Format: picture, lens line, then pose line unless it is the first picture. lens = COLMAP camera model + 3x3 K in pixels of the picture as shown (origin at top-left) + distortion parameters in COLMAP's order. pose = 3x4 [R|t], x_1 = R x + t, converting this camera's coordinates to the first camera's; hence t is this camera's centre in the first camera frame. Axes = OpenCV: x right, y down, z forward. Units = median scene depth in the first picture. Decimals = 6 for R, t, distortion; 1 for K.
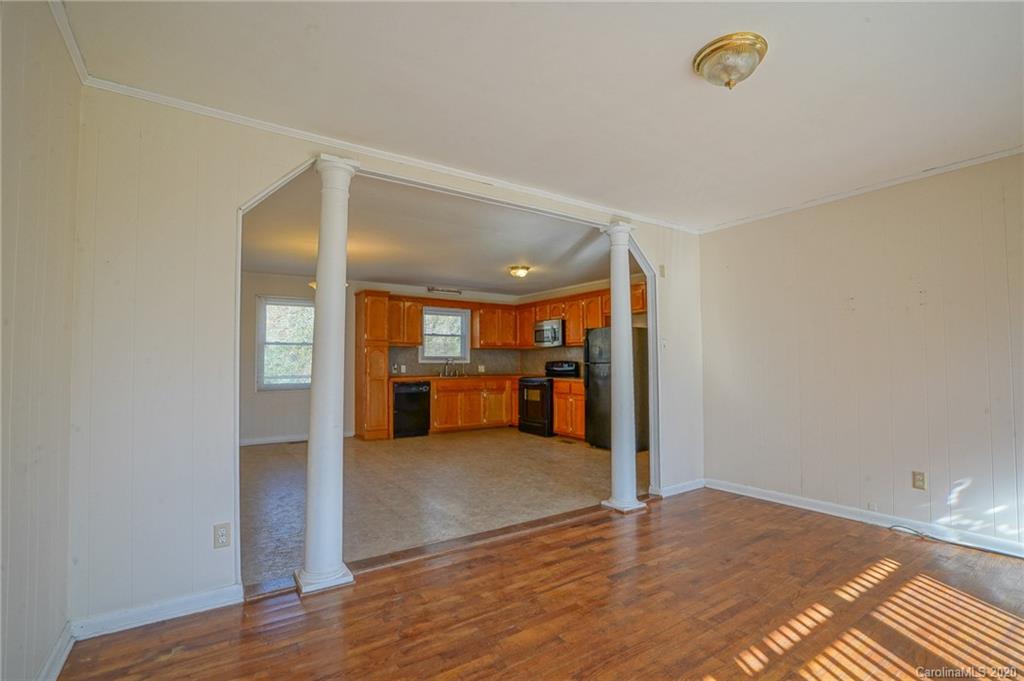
lens RADIAL K [[474.5, 0, 506.3], [0, 474.5, 343.9], [0, 0, 1]] dist [-0.061270, 0.023401]
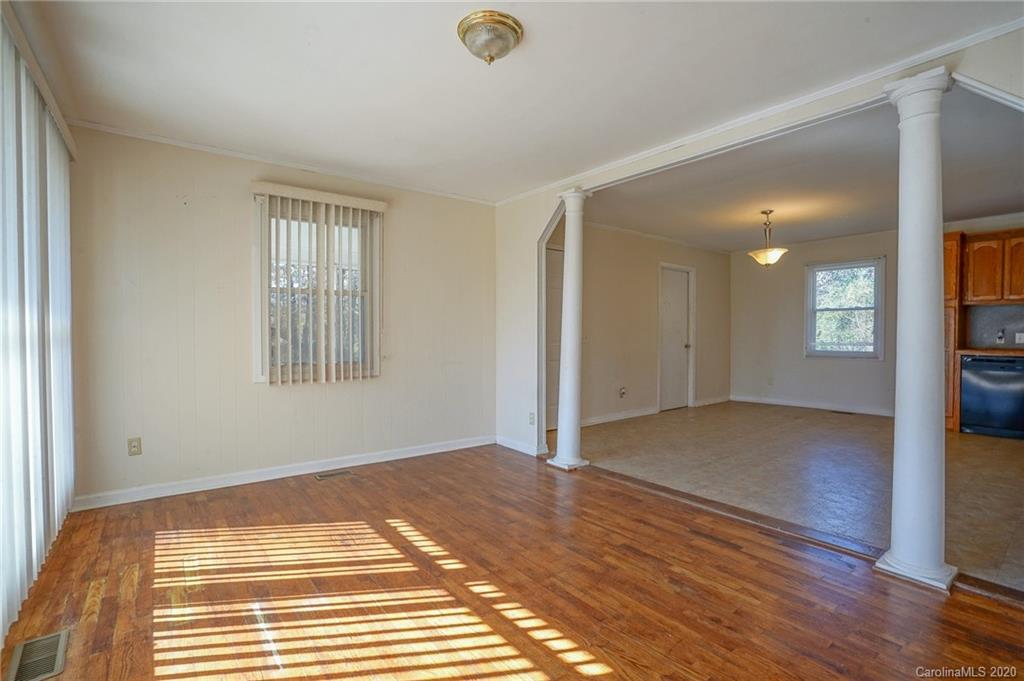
lens RADIAL K [[470.4, 0, 511.4], [0, 470.4, 345.5], [0, 0, 1]] dist [-0.052634, 0.017940]
pose [[0.071305, 0.028294, -0.997053, 0.397714], [0.039088, 0.998751, 0.031138, 0.016393], [0.996688, -0.041193, 0.070110, 0.244427]]
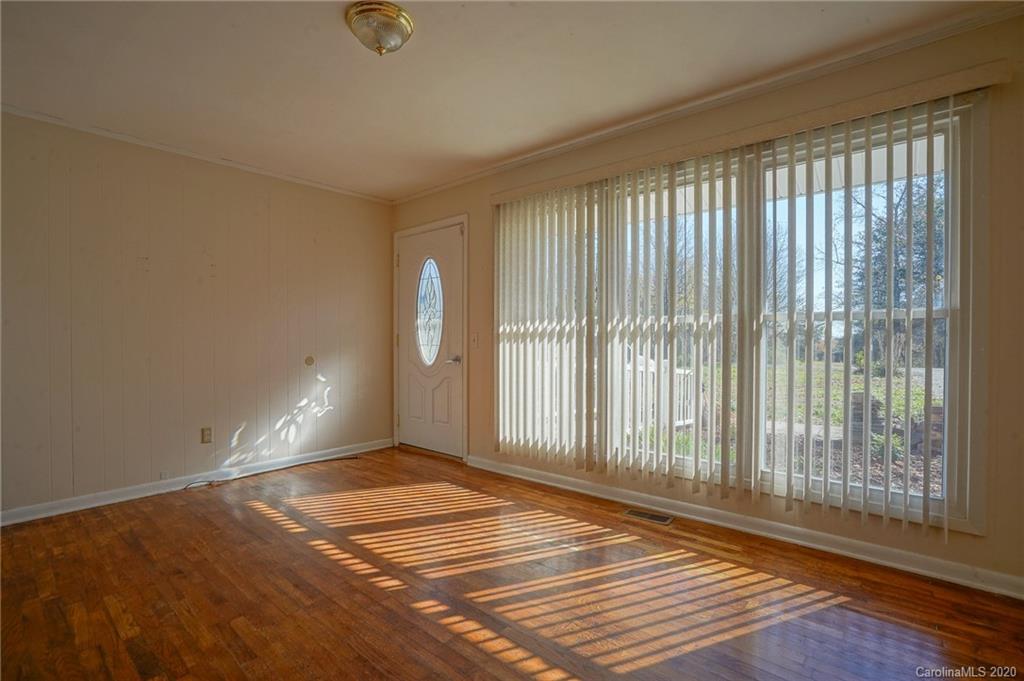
lens RADIAL K [[474.5, 0, 506.3], [0, 474.5, 343.9], [0, 0, 1]] dist [-0.061270, 0.023401]
pose [[-0.265567, -0.006279, 0.964072, -0.156013], [-0.035767, 0.999355, -0.003343, 0.022464], [-0.963429, -0.035370, -0.265620, 0.252850]]
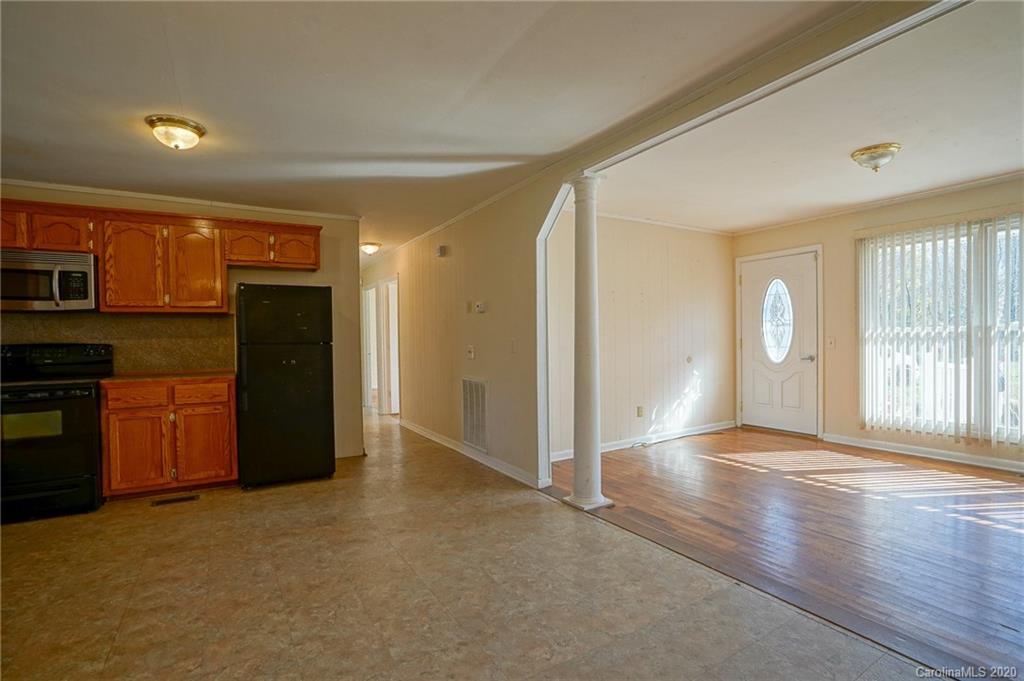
lens RADIAL K [[481.8, 0, 510.8], [0, 481.8, 345.6], [0, 0, 1]] dist [-0.054898, 0.019964]
pose [[0.049669, -0.011663, 0.998698, -0.332882], [-0.023267, 0.999647, 0.012832, 0.023629], [-0.998495, -0.023874, 0.049380, 0.573446]]
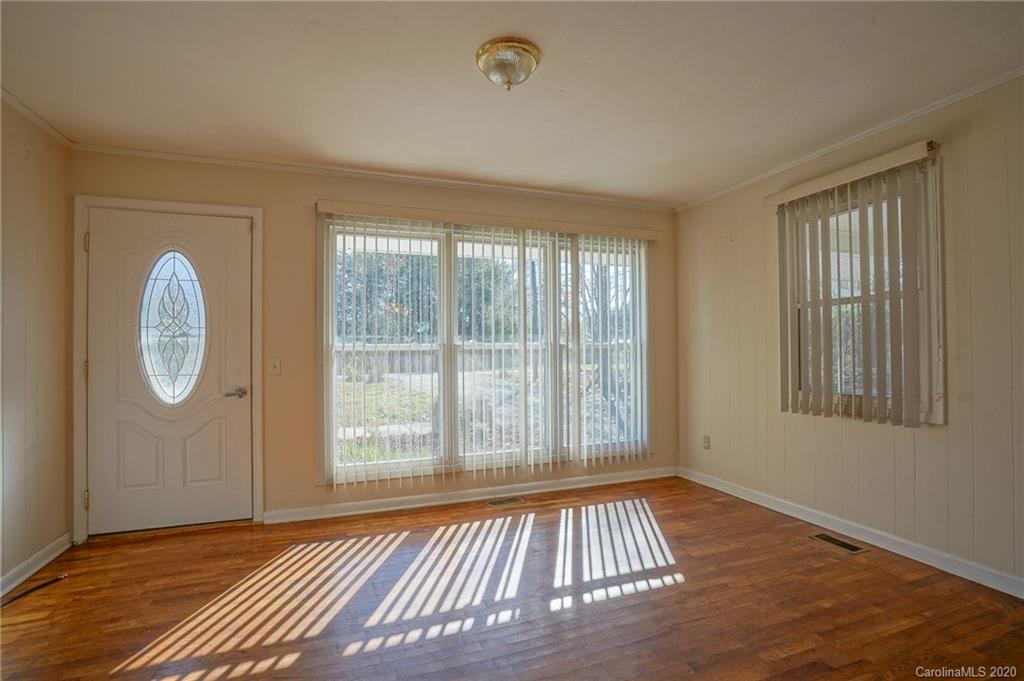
lens RADIAL K [[477.1, 0, 513.1], [0, 477.1, 344.2], [0, 0, 1]] dist [-0.057537, 0.020685]
pose [[-0.974111, 0.017096, 0.225421, 0.059803], [0.005019, 0.998526, -0.054037, 0.021831], [-0.226013, -0.051506, -0.972762, 0.516509]]
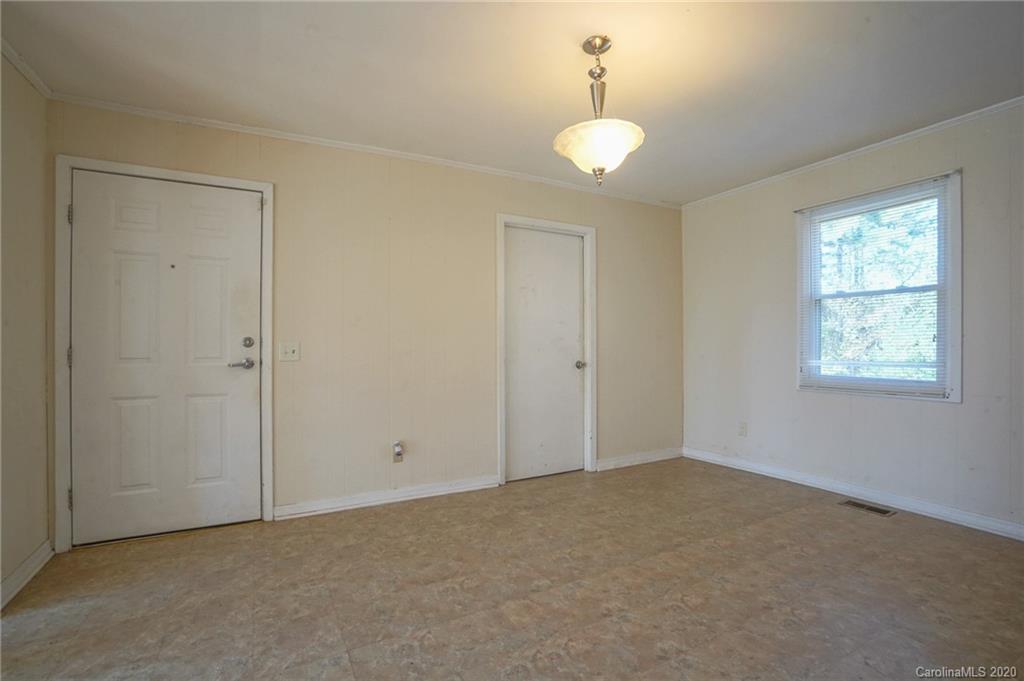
lens RADIAL K [[470.4, 0, 511.4], [0, 470.4, 345.5], [0, 0, 1]] dist [-0.052634, 0.017940]
pose [[-0.093597, 0.009693, -0.995563, 0.027583], [0.041250, 0.999132, 0.005849, 0.032386], [0.994755, -0.040519, -0.093916, 0.640736]]
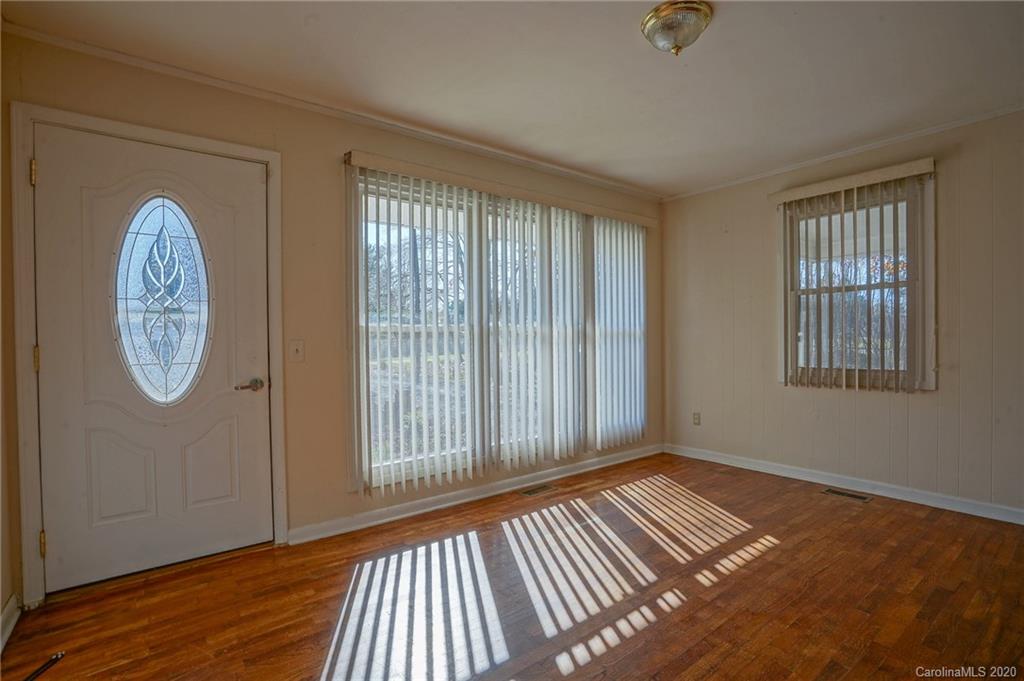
lens RADIAL K [[481.8, 0, 510.8], [0, 481.8, 345.6], [0, 0, 1]] dist [-0.054898, 0.019964]
pose [[-0.997286, 0.019659, -0.070952, 0.237567], [0.021628, 0.999399, -0.027093, 0.026800], [0.070377, -0.028554, -0.997112, 0.509269]]
